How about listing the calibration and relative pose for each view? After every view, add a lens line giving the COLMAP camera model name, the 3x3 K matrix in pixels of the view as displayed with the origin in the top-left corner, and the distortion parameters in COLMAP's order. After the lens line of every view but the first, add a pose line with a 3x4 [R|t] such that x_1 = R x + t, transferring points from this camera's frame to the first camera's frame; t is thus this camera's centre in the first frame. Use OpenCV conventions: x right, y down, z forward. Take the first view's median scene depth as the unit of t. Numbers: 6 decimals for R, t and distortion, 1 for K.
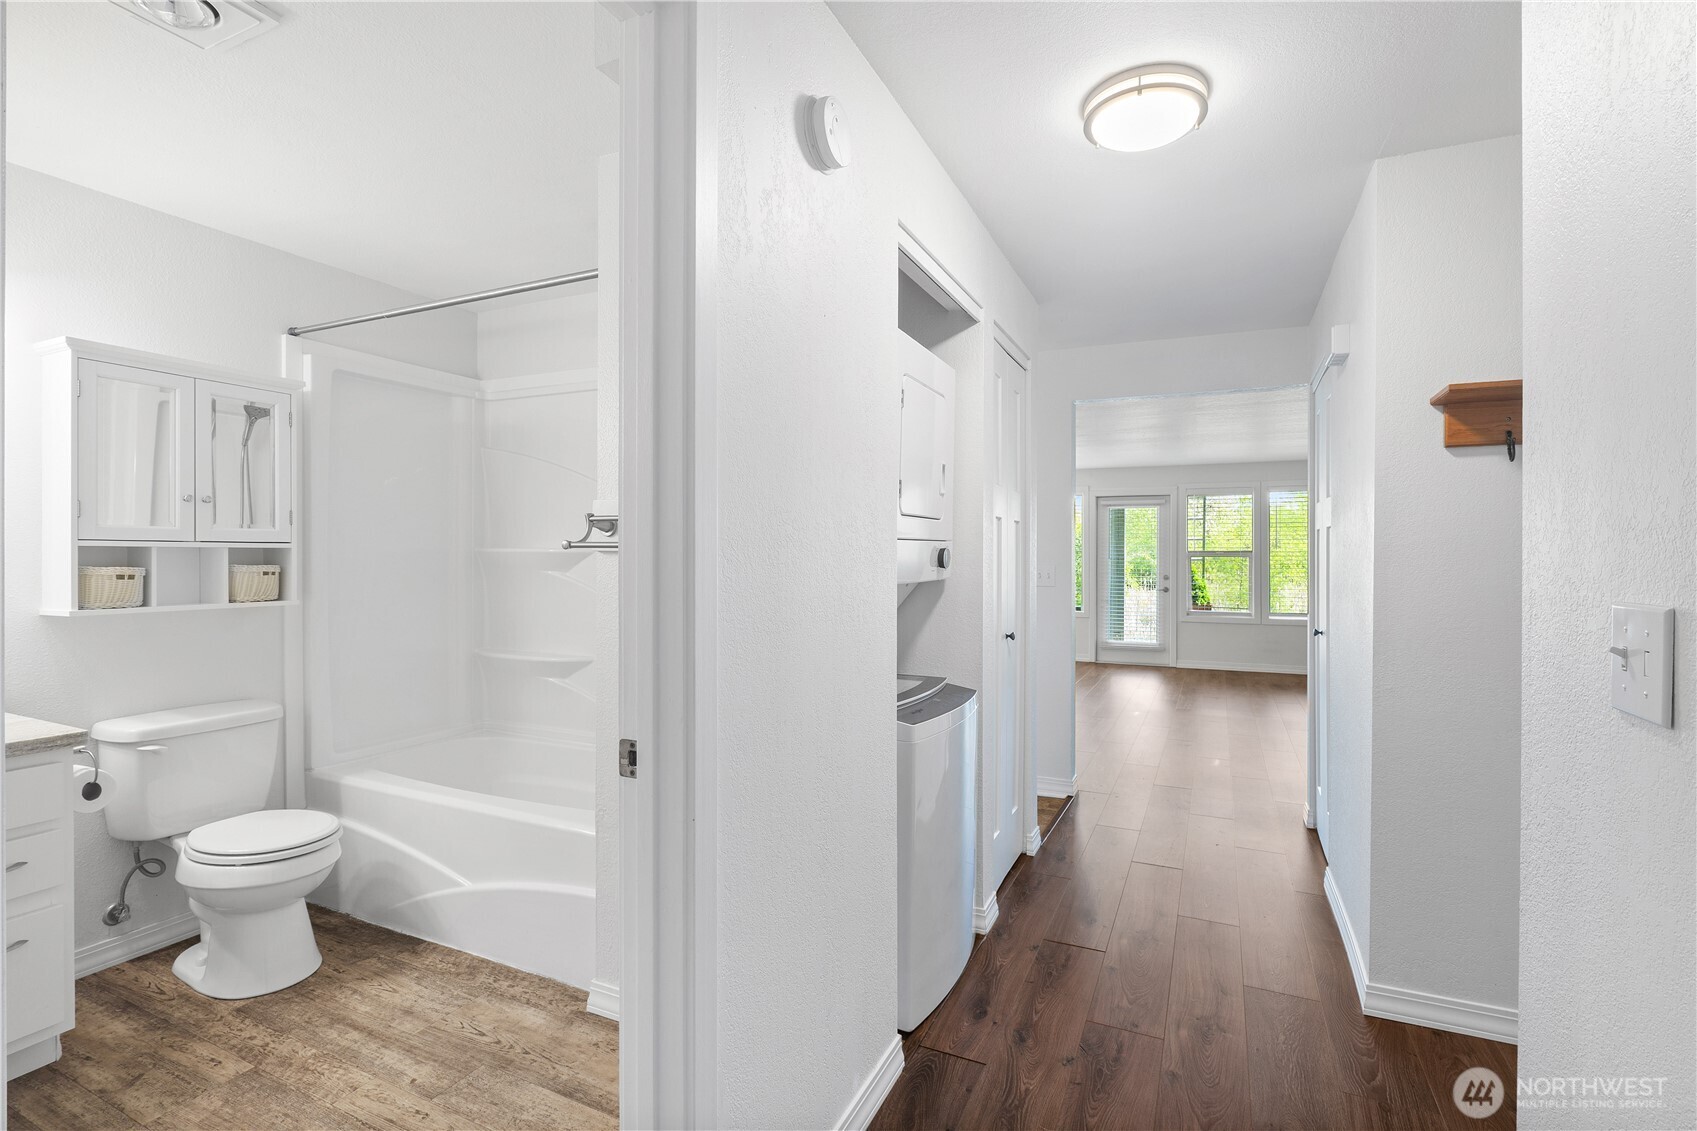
lens RADIAL K [[780.1, 0, 851.2], [0, 780.1, 564.0], [0, 0, 1]] dist [-0.004716, -0.000894]
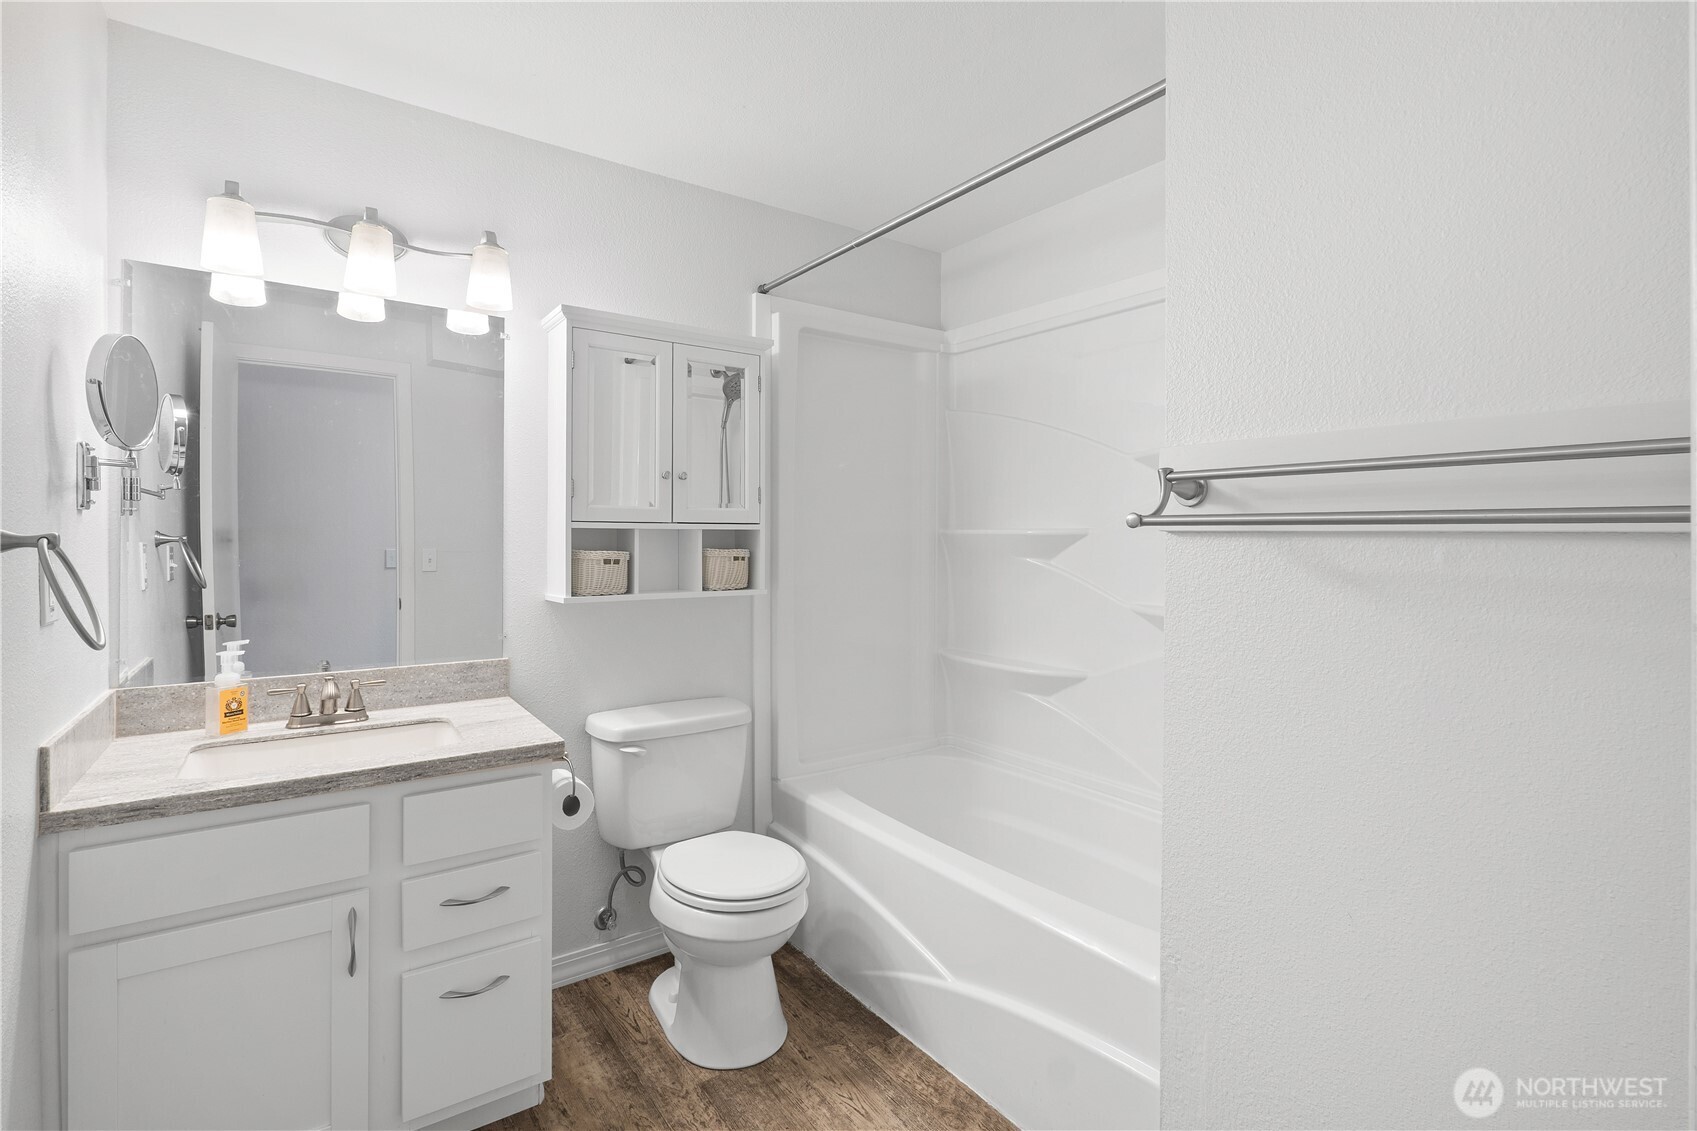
lens RADIAL K [[797.1, 0, 848.5], [0, 797.1, 563.6], [0, 0, 1]] dist [-0.003808, -0.000490]
pose [[0.868561, 0.015992, -0.495324, -0.214394], [-0.005320, 0.999722, 0.022948, -0.004033], [0.495554, -0.017297, 0.868405, 0.307642]]
